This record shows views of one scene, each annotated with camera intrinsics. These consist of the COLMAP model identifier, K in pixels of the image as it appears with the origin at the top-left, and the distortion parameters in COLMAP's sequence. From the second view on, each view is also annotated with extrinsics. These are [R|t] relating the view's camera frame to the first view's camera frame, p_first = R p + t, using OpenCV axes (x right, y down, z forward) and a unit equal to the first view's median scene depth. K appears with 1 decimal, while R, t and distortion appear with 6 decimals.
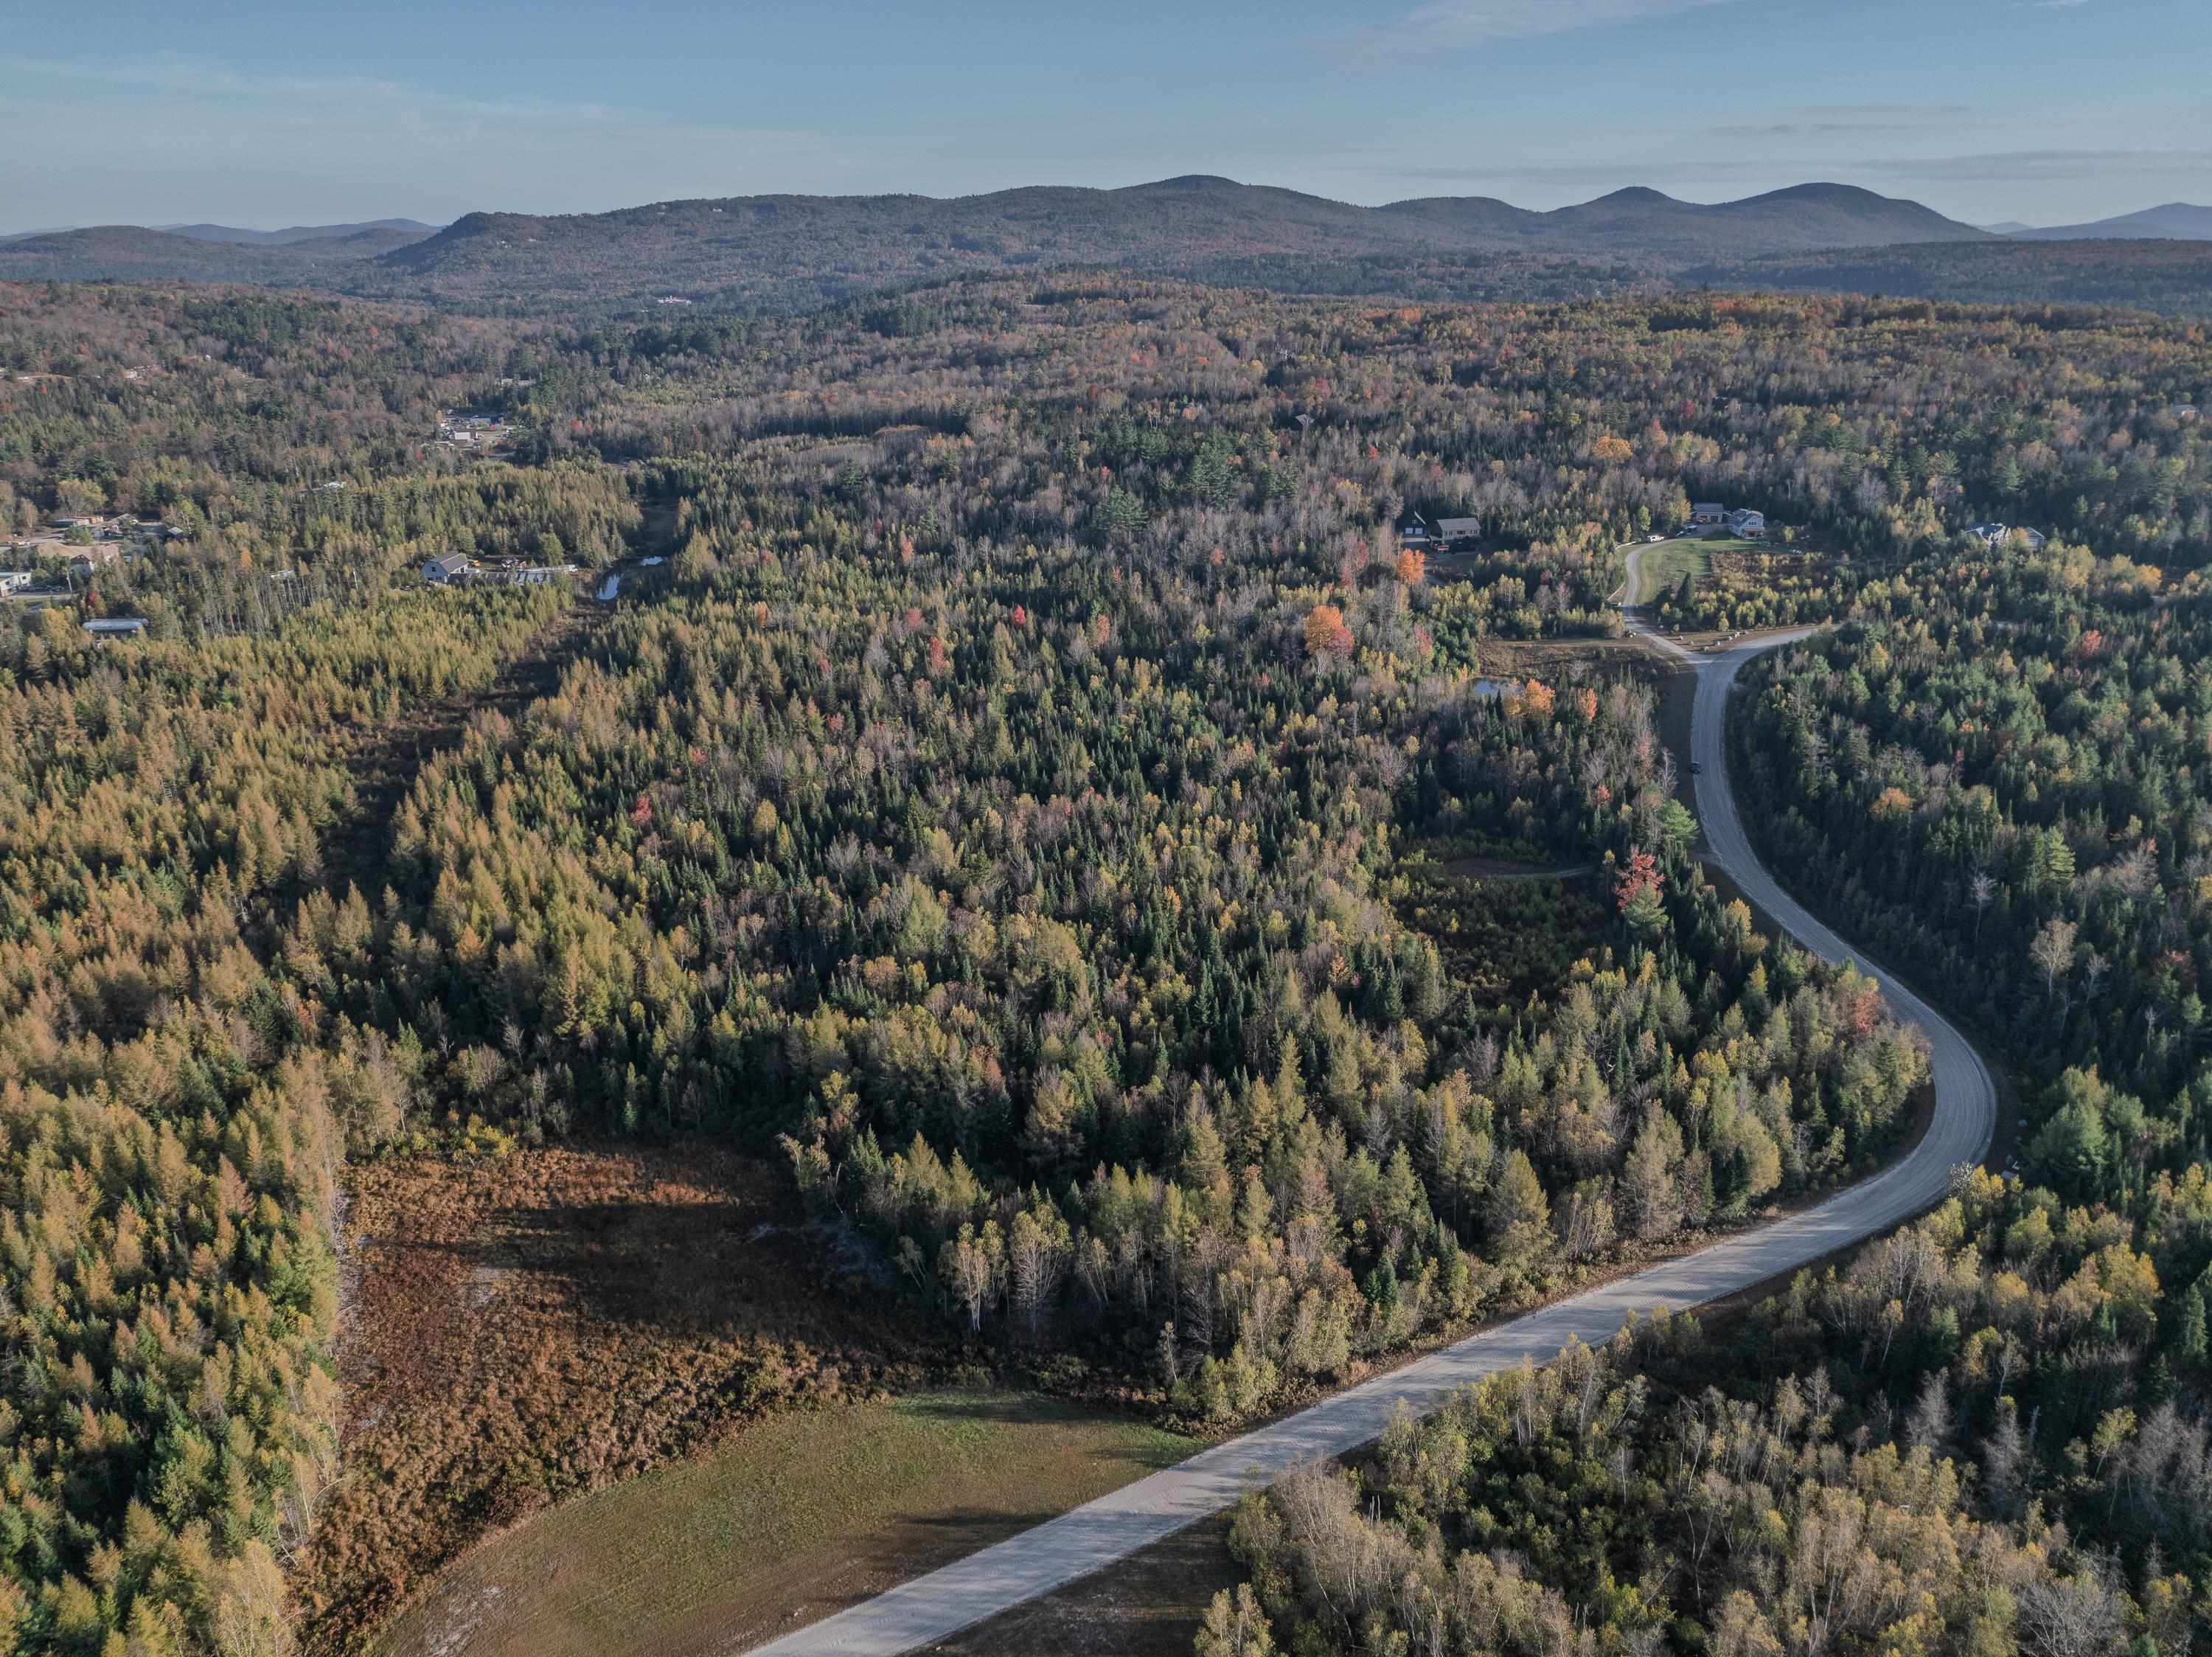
lens RADIAL K [[1568.7, 0, 1106.0], [0, 1568.7, 828.5], [0, 0, 1]] dist [-0.052430, 0.023641]
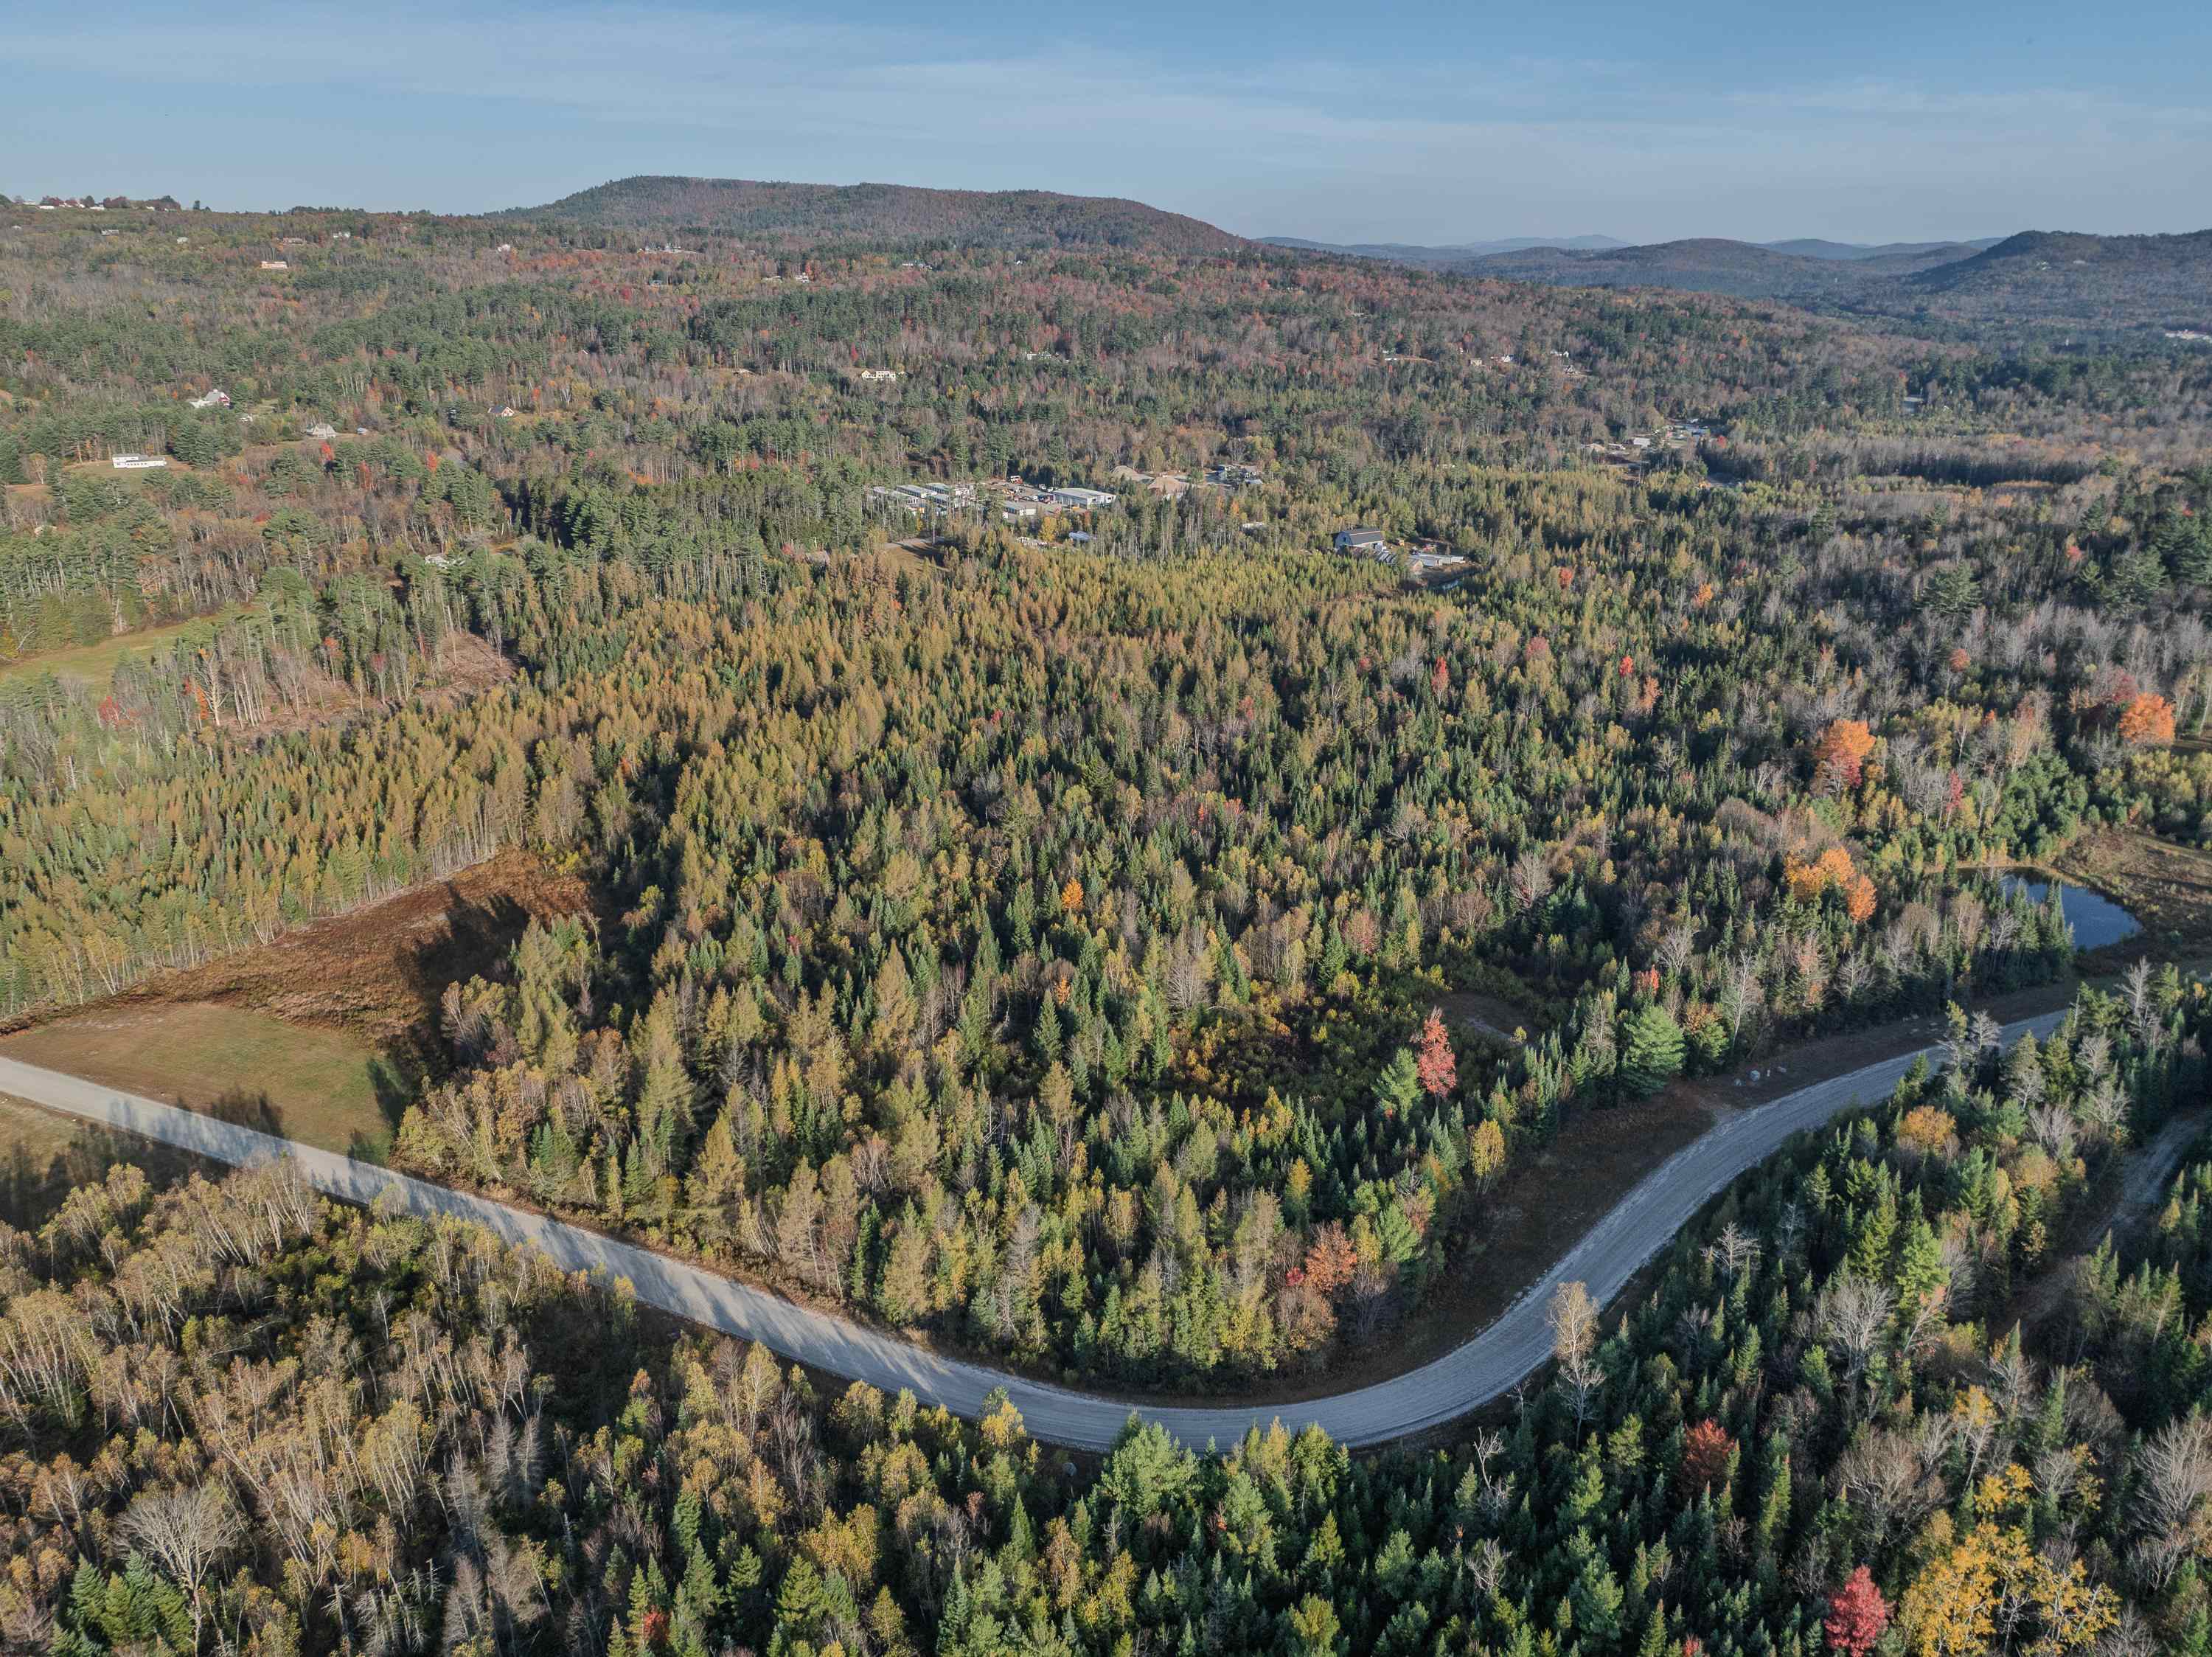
lens RADIAL K [[1568.7, 0, 1106.0], [0, 1568.7, 828.5], [0, 0, 1]] dist [-0.052430, 0.023641]
pose [[0.599445, 0.279453, -0.750048, 0.484477], [-0.286680, 0.949865, 0.124783, -0.076271], [0.747316, 0.140223, 0.649505, 0.206800]]
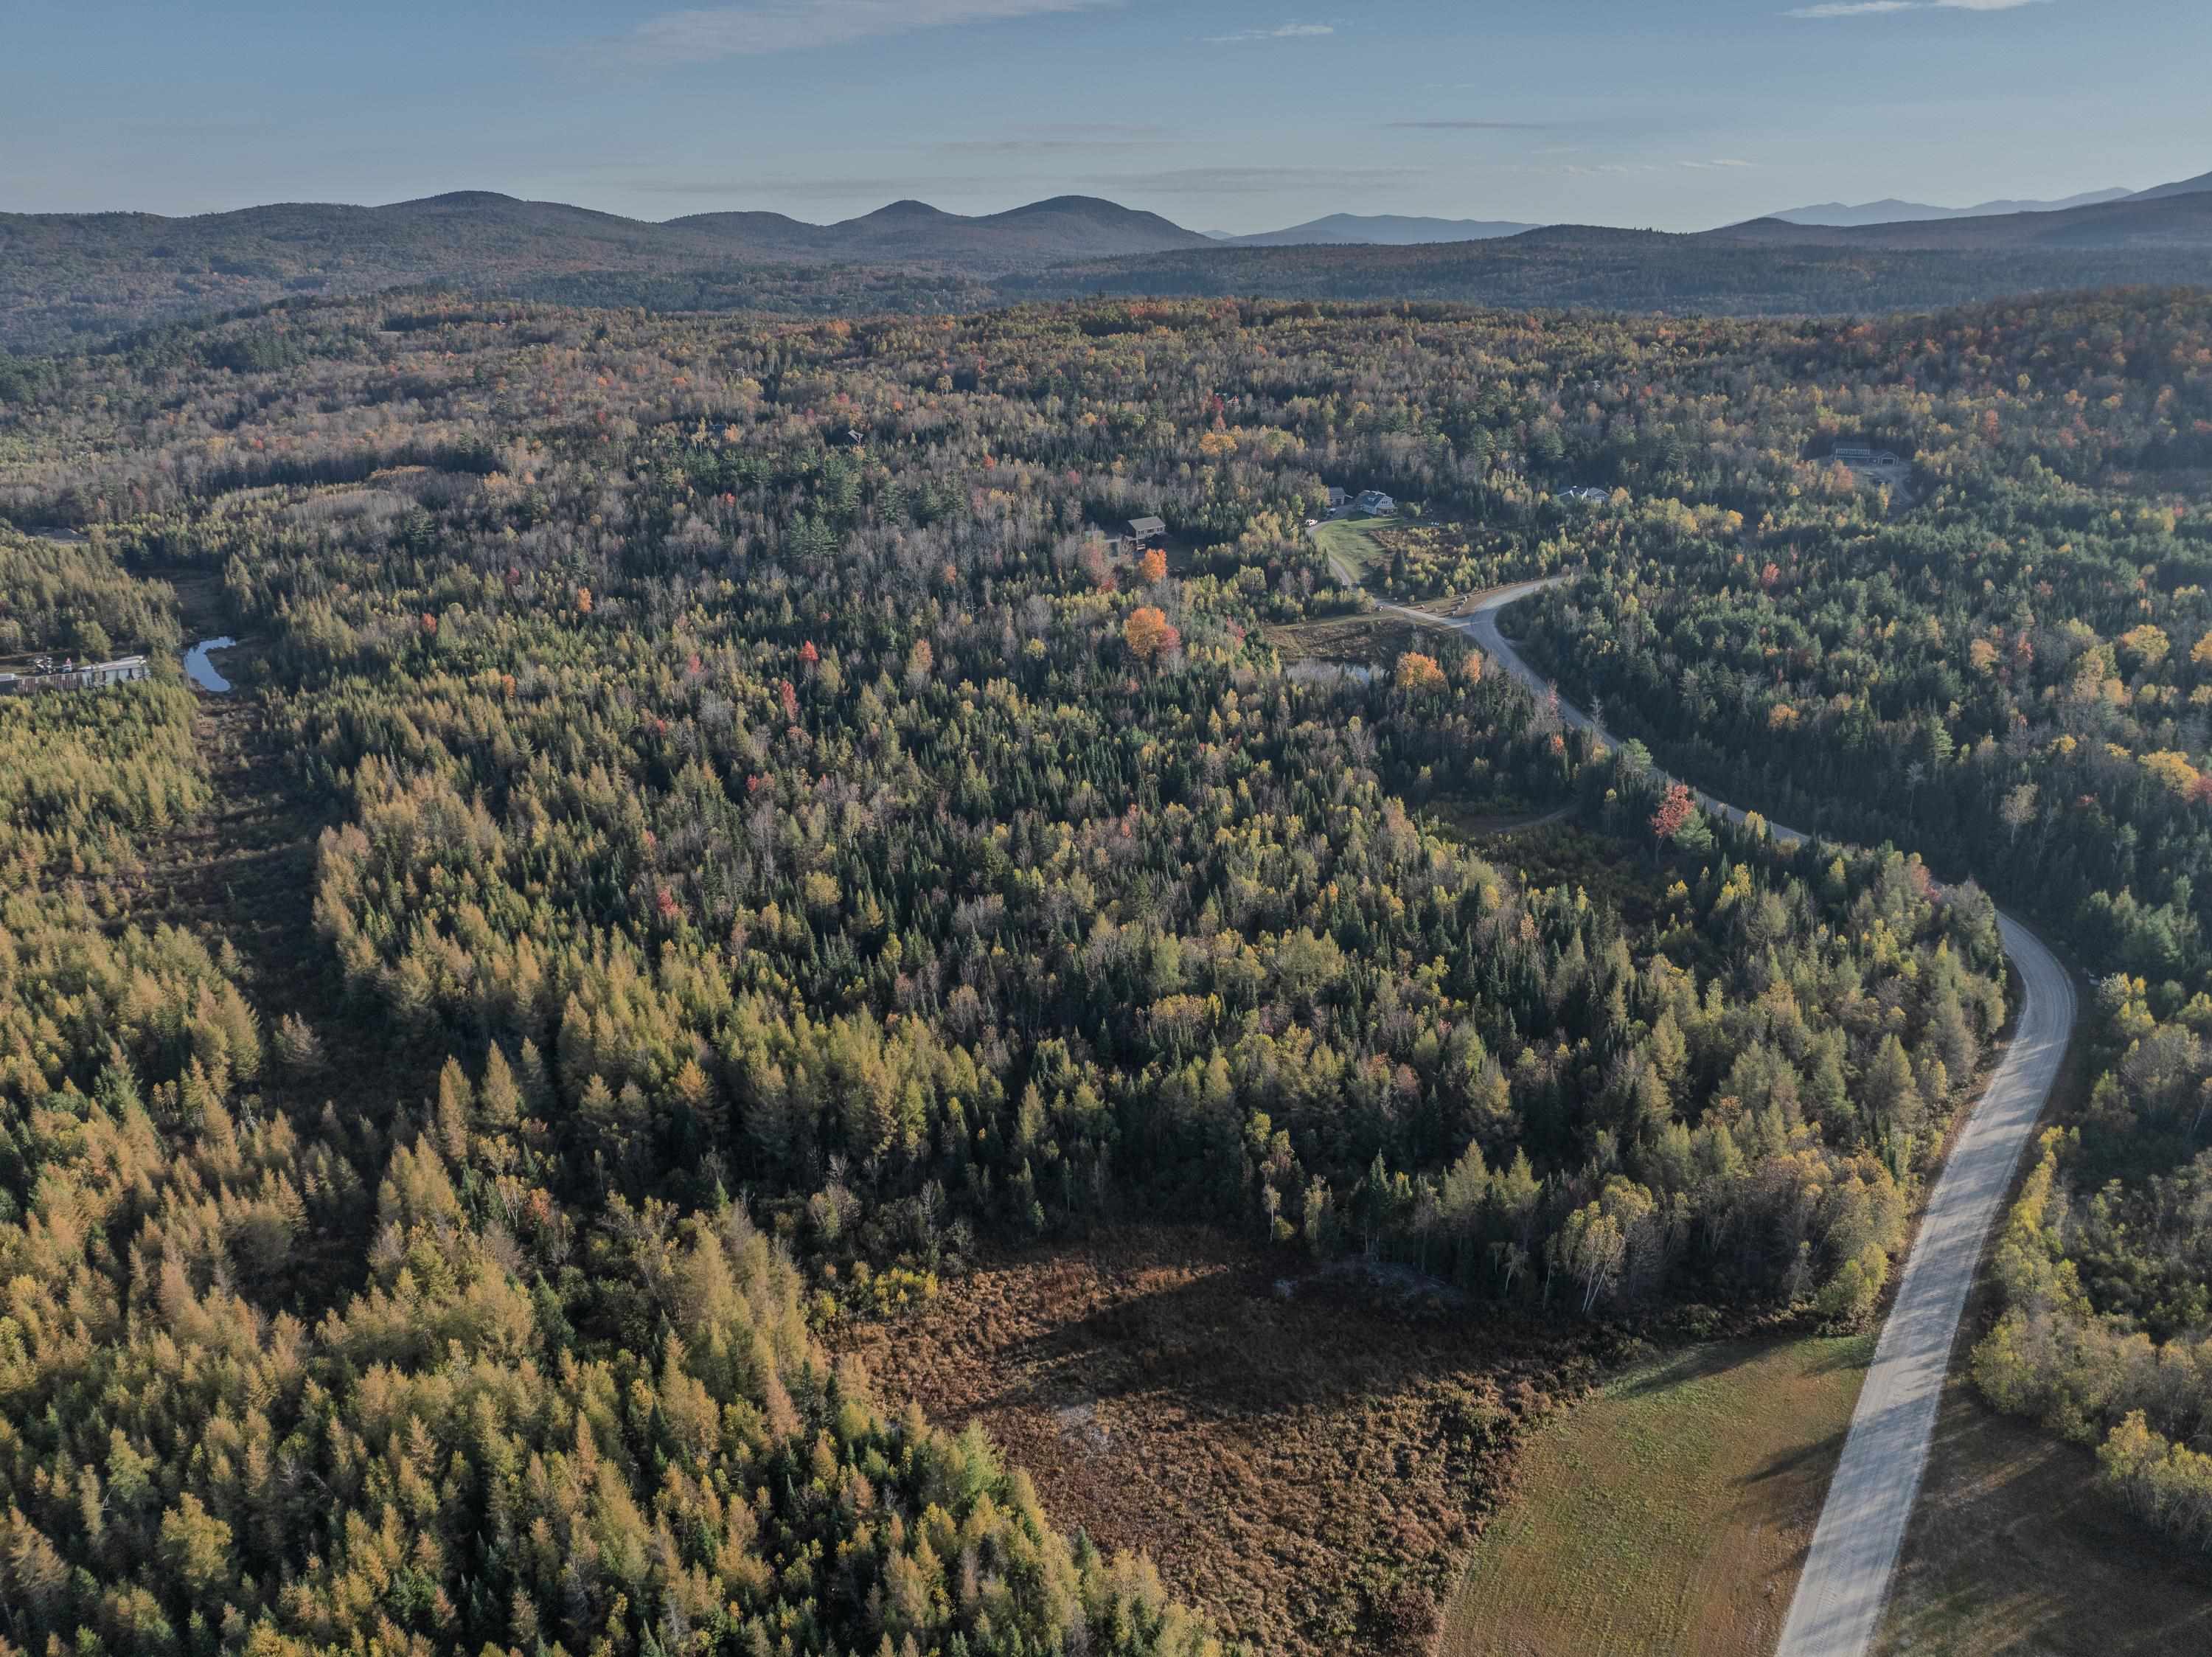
lens RADIAL K [[1568.7, 0, 1106.0], [0, 1568.7, 828.5], [0, 0, 1]] dist [-0.052430, 0.023641]
pose [[0.903301, -0.151391, 0.401408, -0.297321], [0.154674, 0.987663, 0.024430, -0.027053], [-0.400154, 0.040020, 0.915574, 0.071028]]
